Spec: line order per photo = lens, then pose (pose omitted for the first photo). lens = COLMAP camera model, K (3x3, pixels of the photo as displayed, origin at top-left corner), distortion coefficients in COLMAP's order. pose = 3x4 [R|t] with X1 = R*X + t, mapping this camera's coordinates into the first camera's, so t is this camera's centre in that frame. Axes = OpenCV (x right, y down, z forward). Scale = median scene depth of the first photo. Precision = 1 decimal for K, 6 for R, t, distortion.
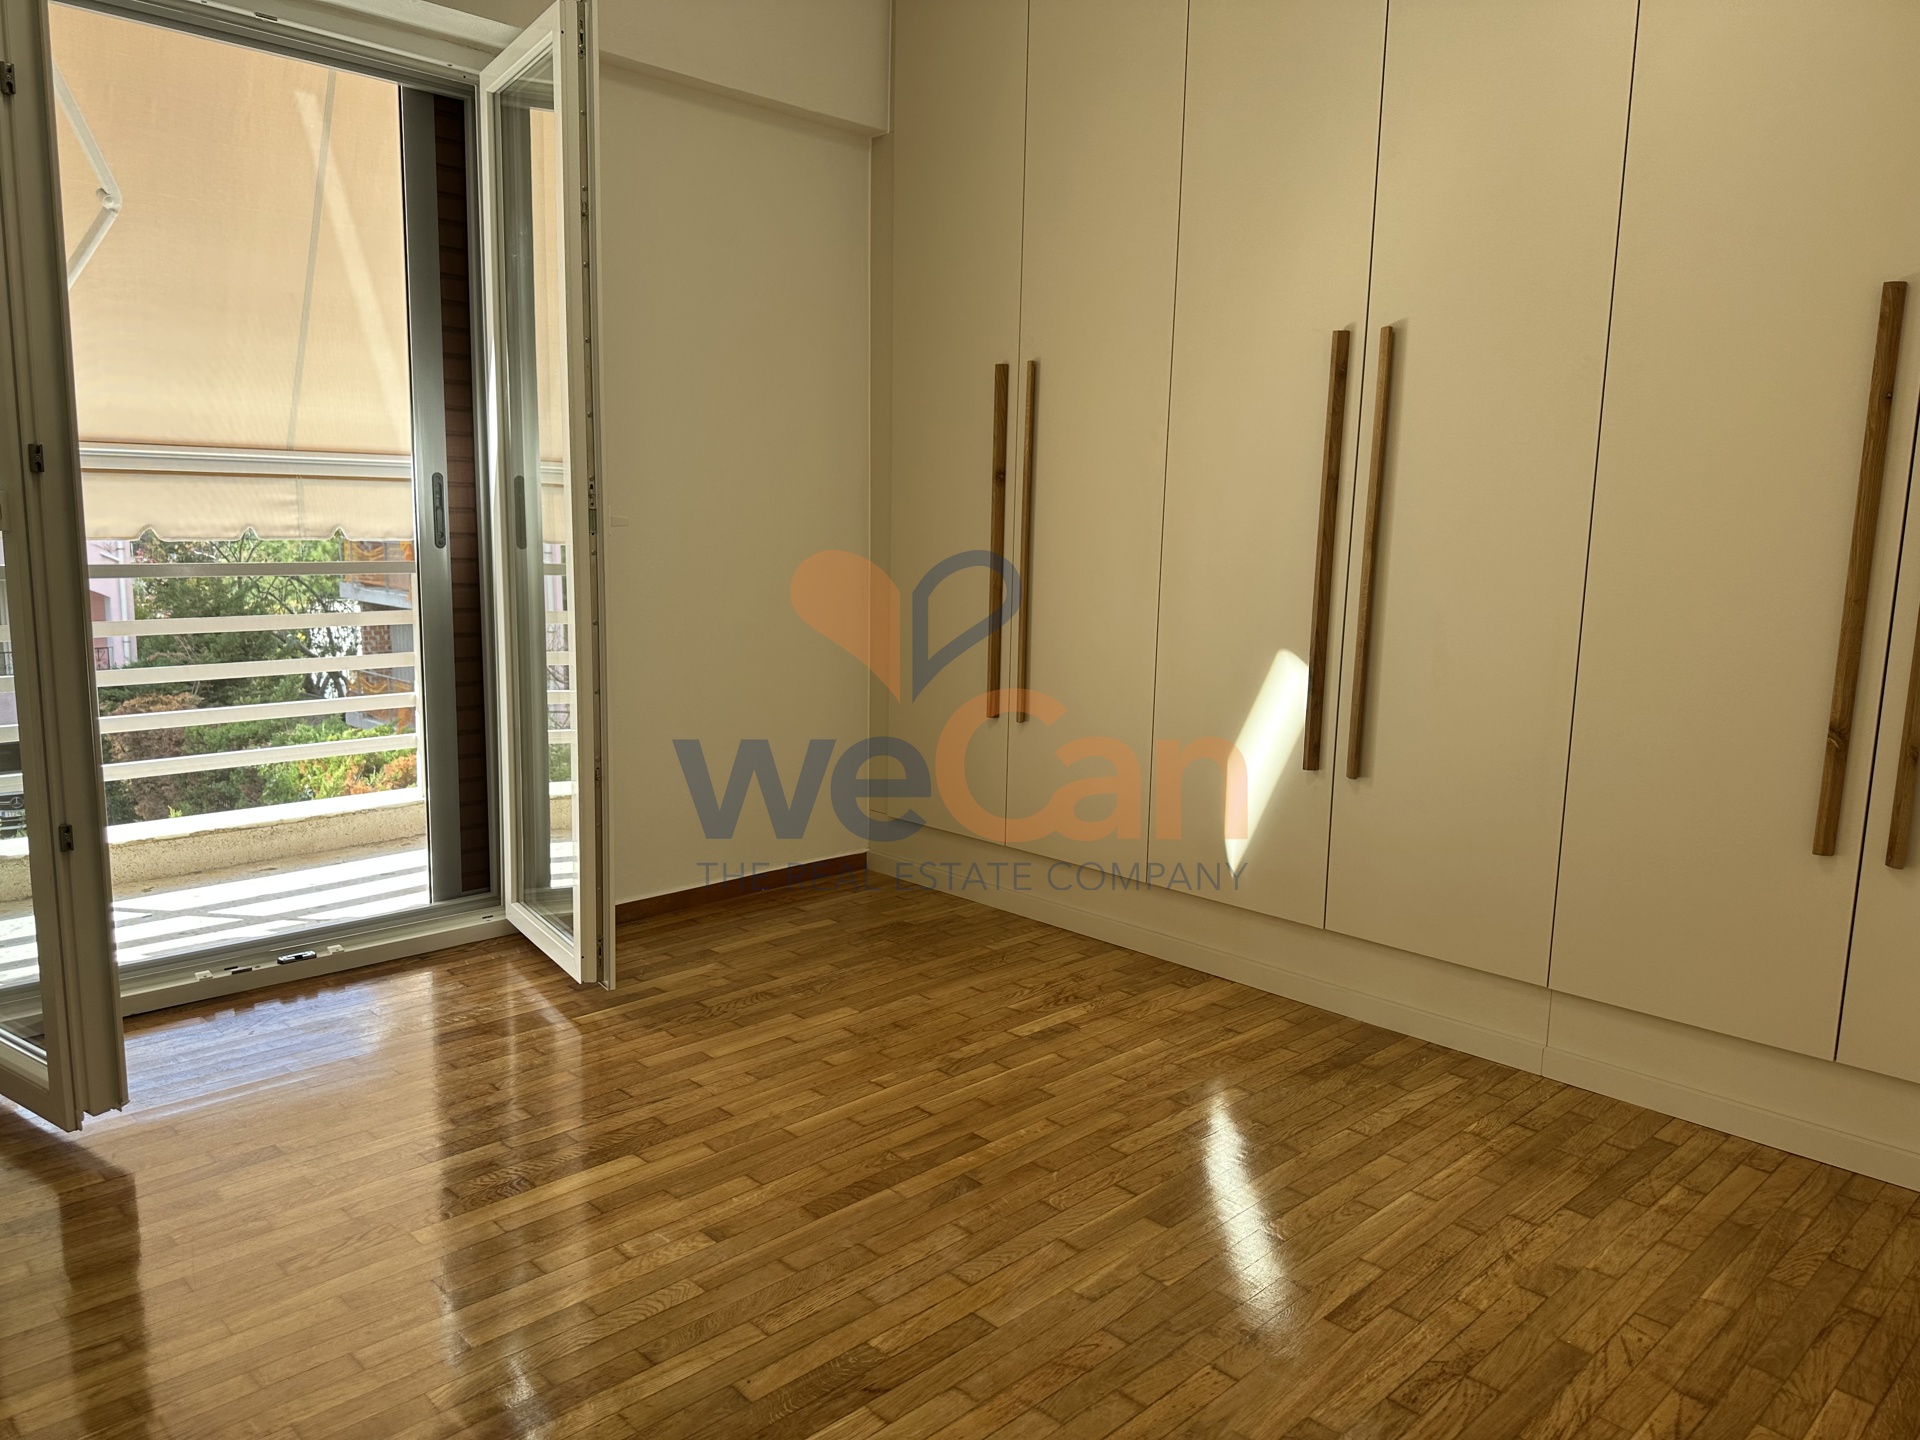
lens RADIAL K [[1356.5, 0, 948.9], [0, 1356.5, 718.8], [0, 0, 1]] dist [0.076396, -0.100874]
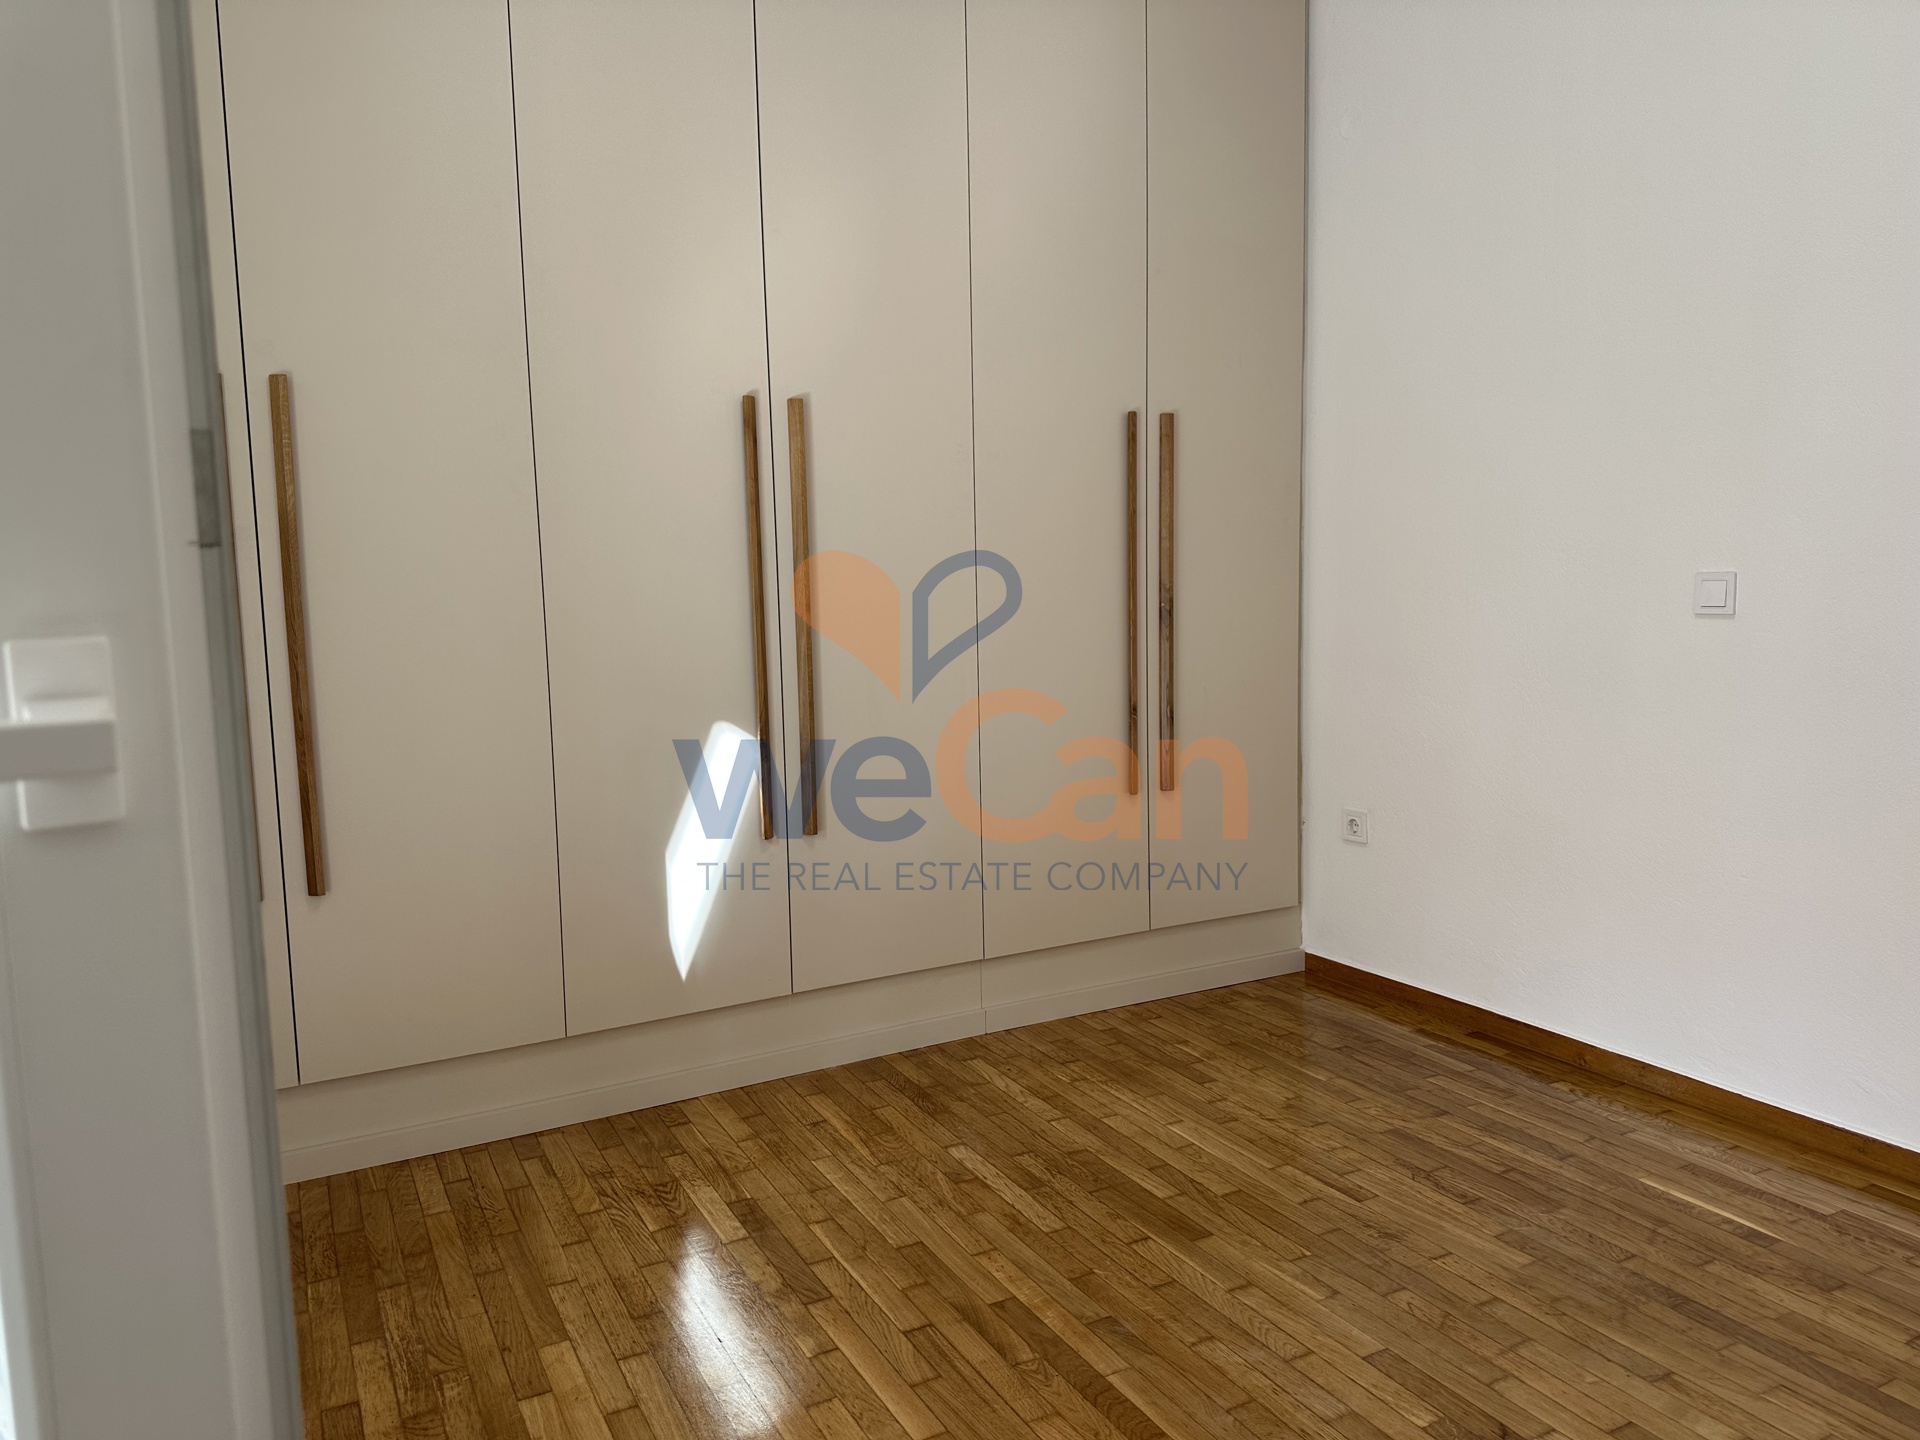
lens RADIAL K [[1356.5, 0, 974.2], [0, 1356.5, 704.1], [0, 0, 1]] dist [0.076396, -0.100874]
pose [[0.284522, -0.130526, 0.949742, -0.693966], [0.177460, 0.980737, 0.081622, -0.126834], [-0.942101, 0.145318, 0.302205, 0.639708]]
